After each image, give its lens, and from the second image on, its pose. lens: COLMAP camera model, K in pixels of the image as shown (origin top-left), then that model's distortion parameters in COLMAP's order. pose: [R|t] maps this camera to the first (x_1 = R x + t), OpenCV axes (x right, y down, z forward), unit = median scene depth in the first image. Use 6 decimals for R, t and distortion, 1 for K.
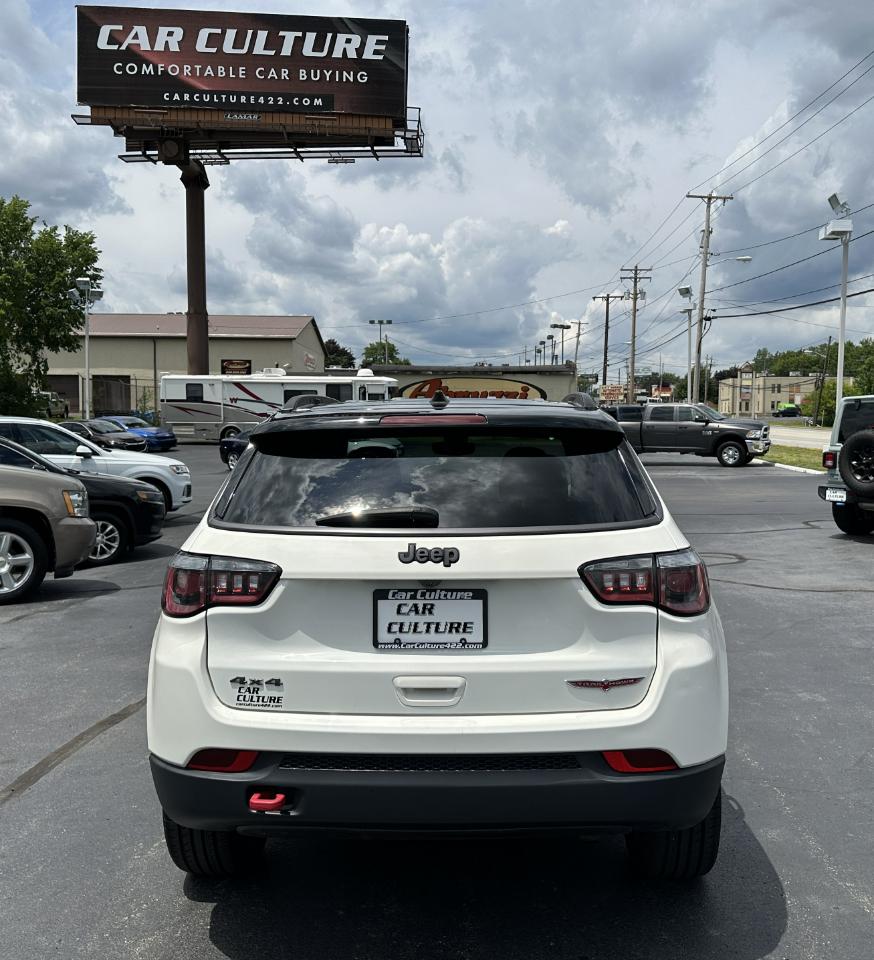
lens RADIAL K [[951.5, 0, 451.9], [0, 951.5, 472.0], [0, 0, 1]] dist [0.074127, 0.000000]
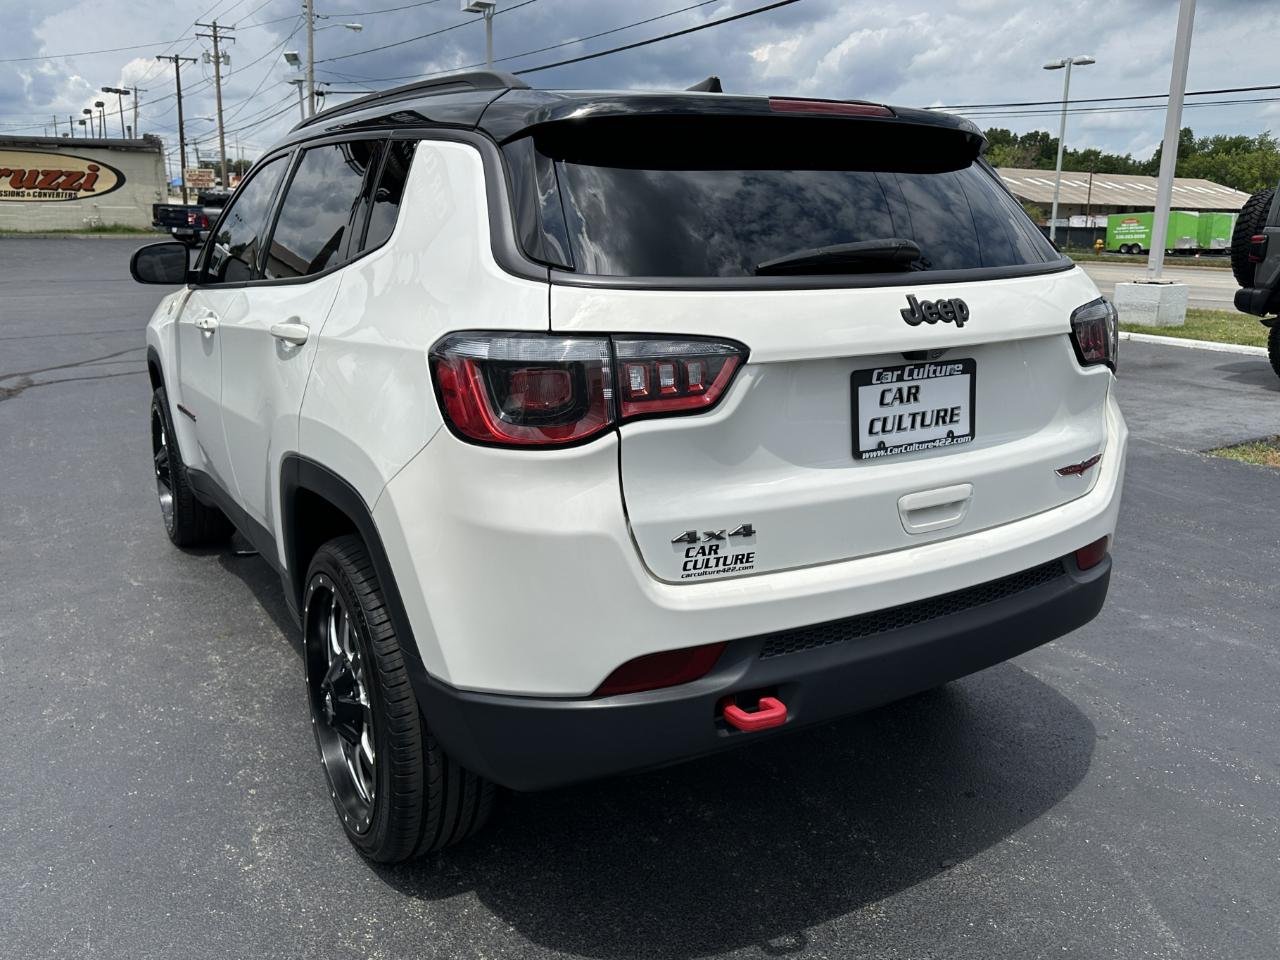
lens RADIAL K [[1011.8, 0, 644.6], [0, 1011.8, 461.1], [0, 0, 1]] dist [0.049718, -0.037847]
pose [[0.838526, -0.121553, 0.531130, -0.265583], [0.023554, 0.981973, 0.187546, 0.023679], [-0.544352, -0.144752, 0.826273, 0.232238]]
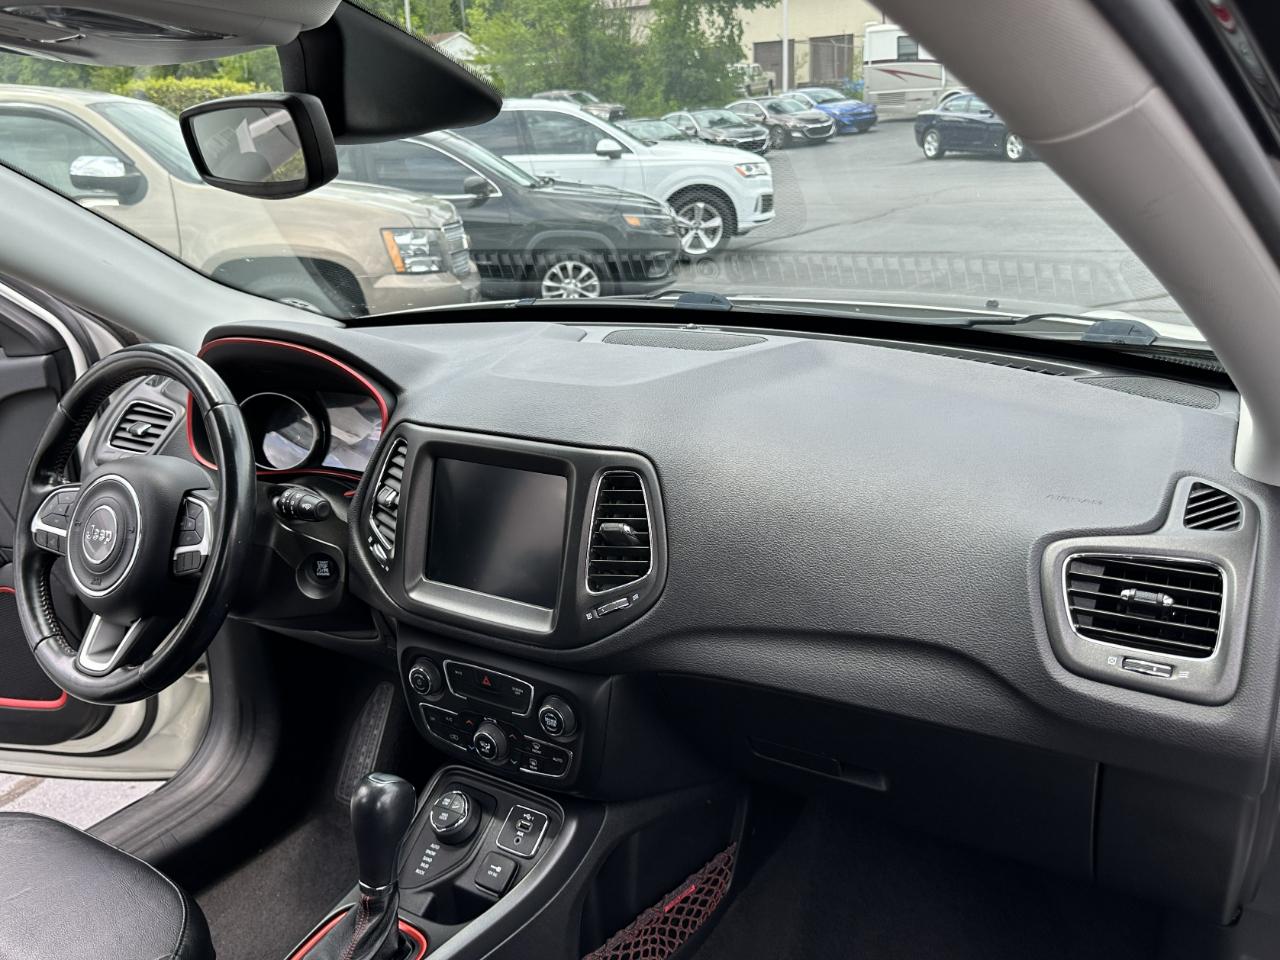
lens RADIAL K [[1143.3, 0, 581.5], [0, 1143.3, 462.4], [0, 0, 1]] dist [0.048592, -0.014378]
pose [[0.848034, 0.108189, -0.518781, 0.151457], [0.028783, 0.968091, 0.248941, -0.024723], [0.529160, -0.226042, 0.817860, 0.763376]]
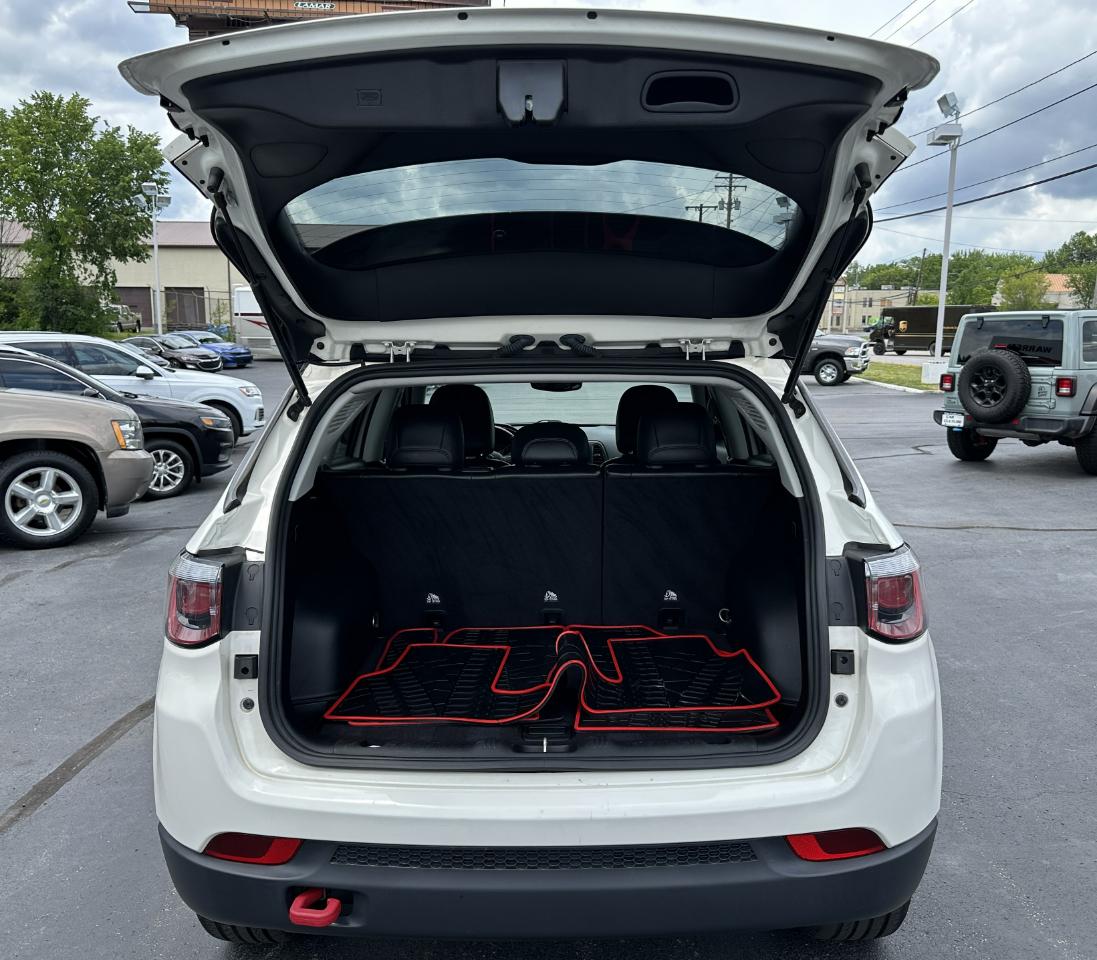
lens RADIAL K [[963.7, 0, 567.5], [0, 963.7, 481.2], [0, 0, 1]] dist [0.061283, -0.063909]
pose [[0.999588, -0.003435, 0.028511, -0.011567], [0.000688, 0.995399, 0.095813, -0.018252], [-0.028709, -0.095754, 0.994991, 0.142008]]
